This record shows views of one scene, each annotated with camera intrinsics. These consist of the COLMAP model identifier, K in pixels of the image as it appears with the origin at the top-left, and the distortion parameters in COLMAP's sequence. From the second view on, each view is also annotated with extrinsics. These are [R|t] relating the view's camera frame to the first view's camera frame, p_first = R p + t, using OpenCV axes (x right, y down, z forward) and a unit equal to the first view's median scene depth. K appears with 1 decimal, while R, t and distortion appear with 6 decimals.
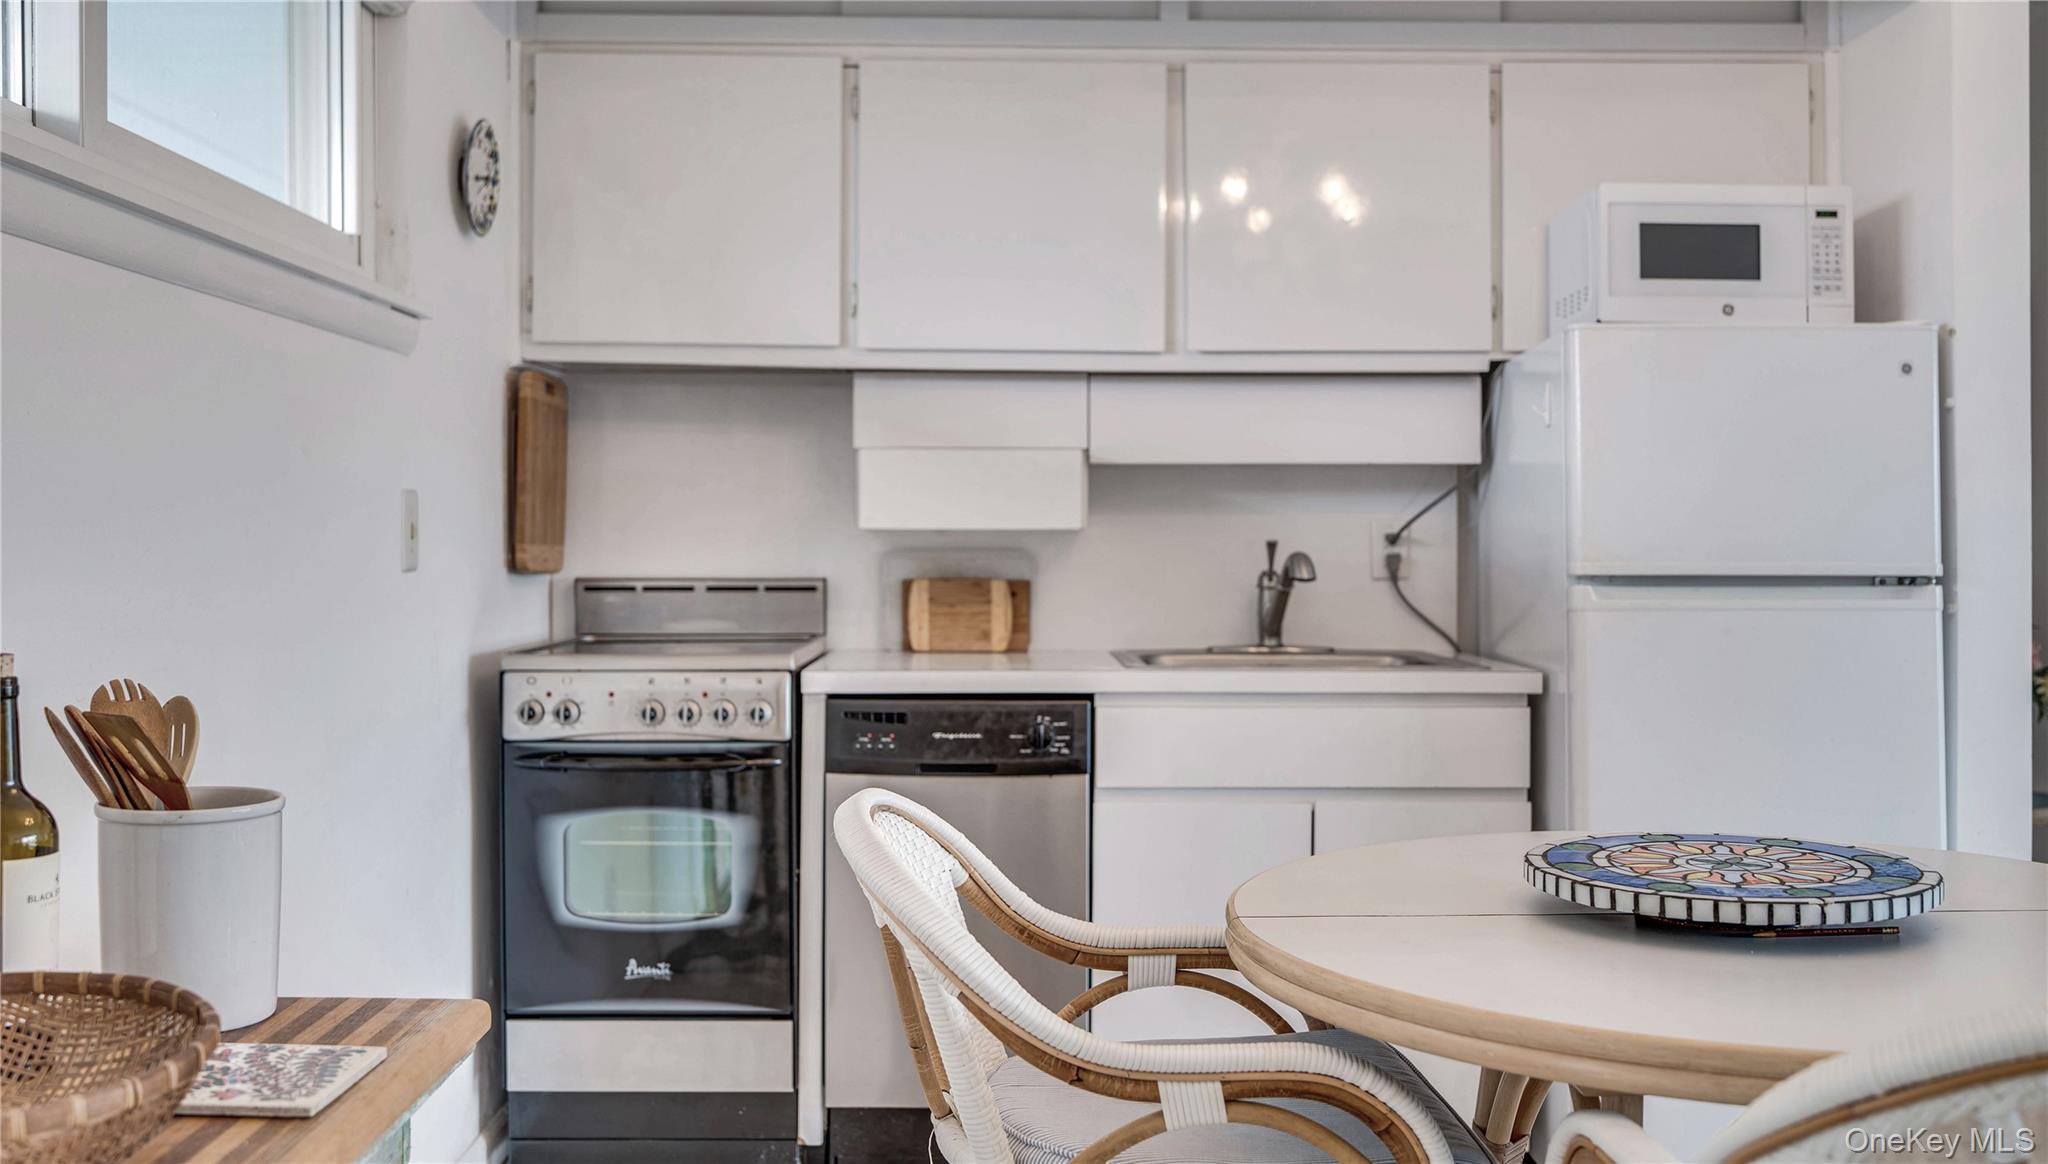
lens RADIAL K [[1795.3, 0, 1000.9], [0, 1795.3, 546.1], [0, 0, 1]] dist [-0.011856, -0.007169]
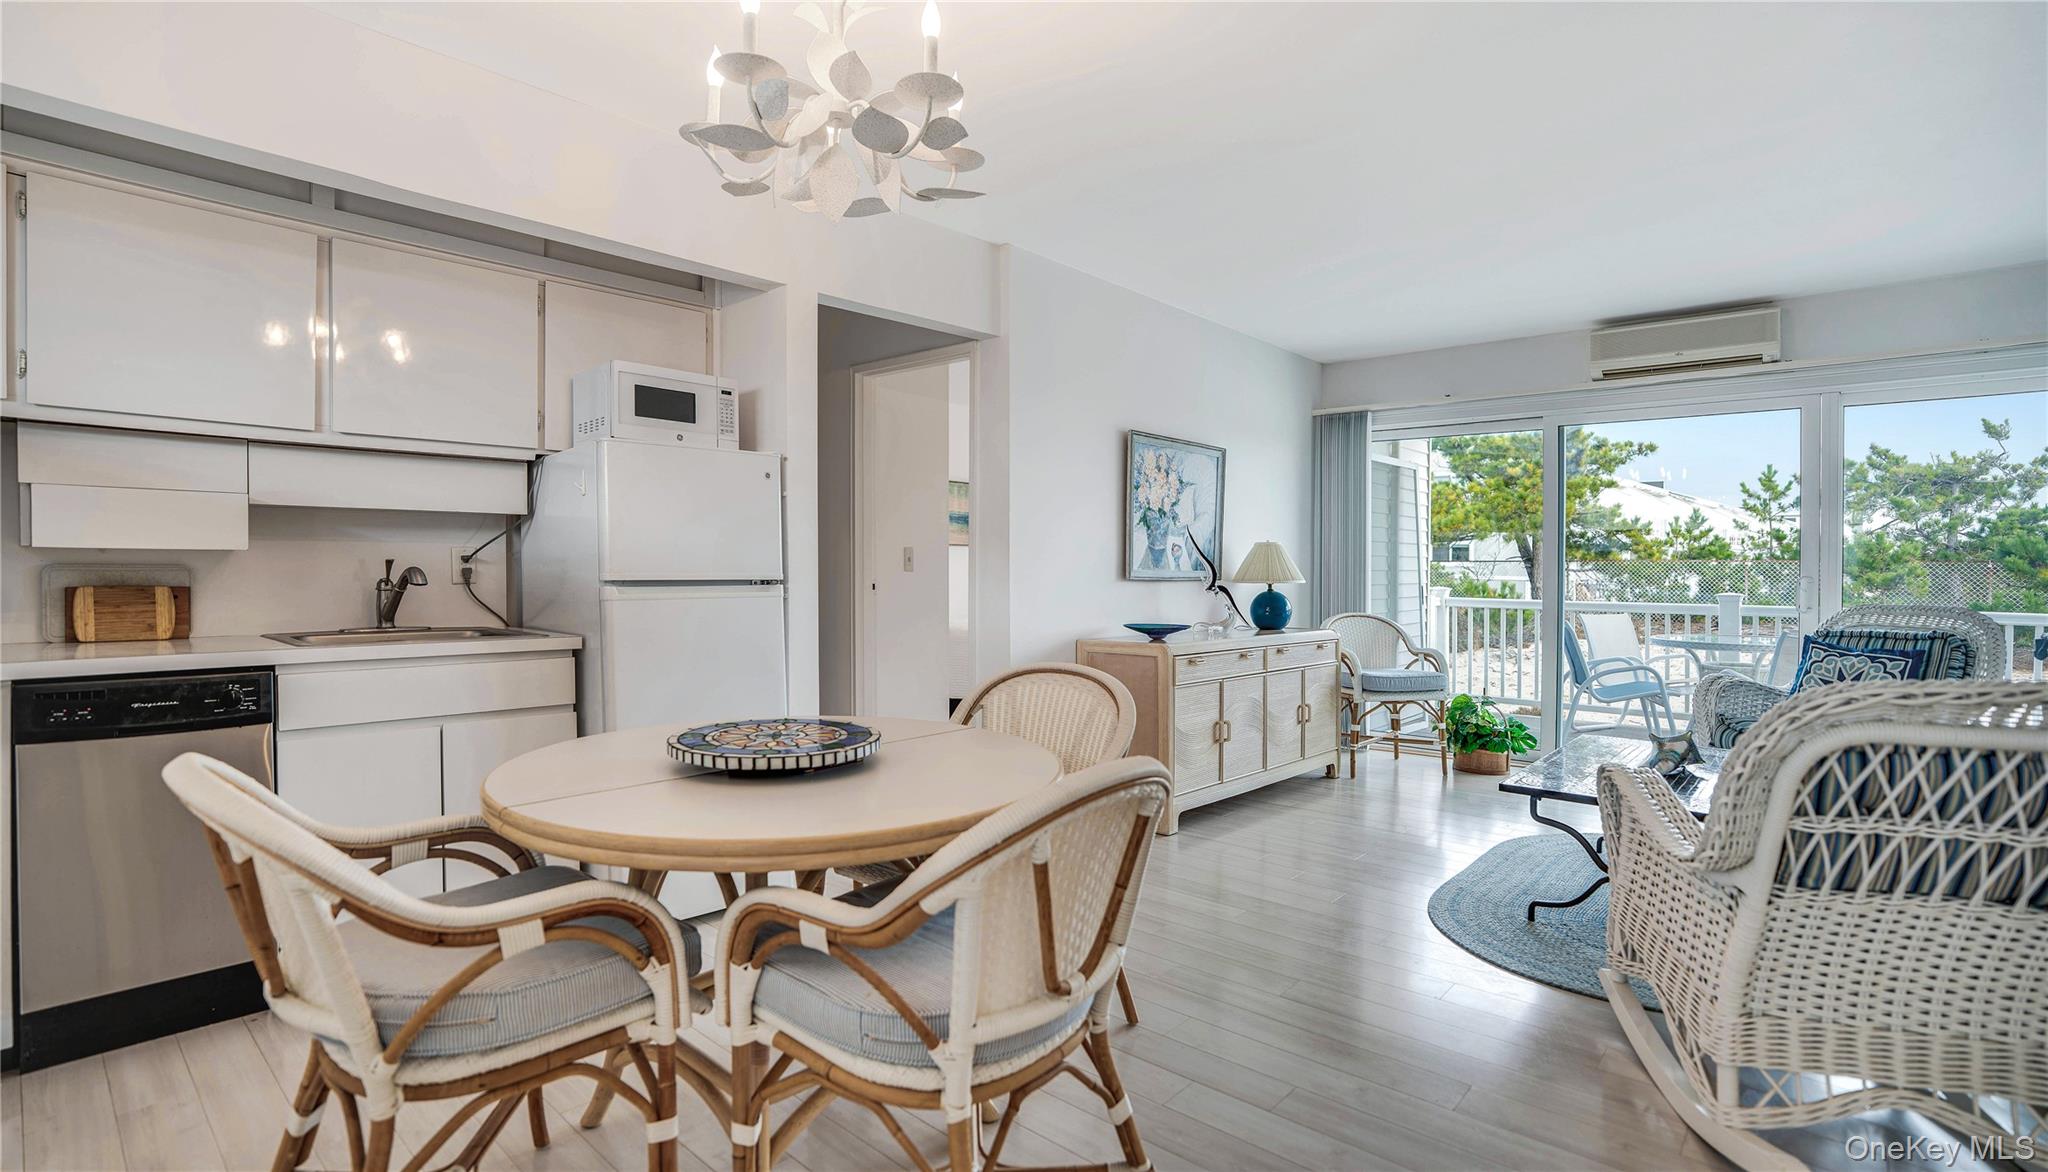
lens RADIAL K [[959.3, 0, 953.2], [0, 959.3, 577.7], [0, 0, 1]] dist [-0.065098, 0.031911]
pose [[0.706697, -0.005037, 0.707499, -0.083895], [-0.005333, 0.999908, 0.012445, 0.000133], [-0.707497, -0.012568, 0.706605, 0.086144]]
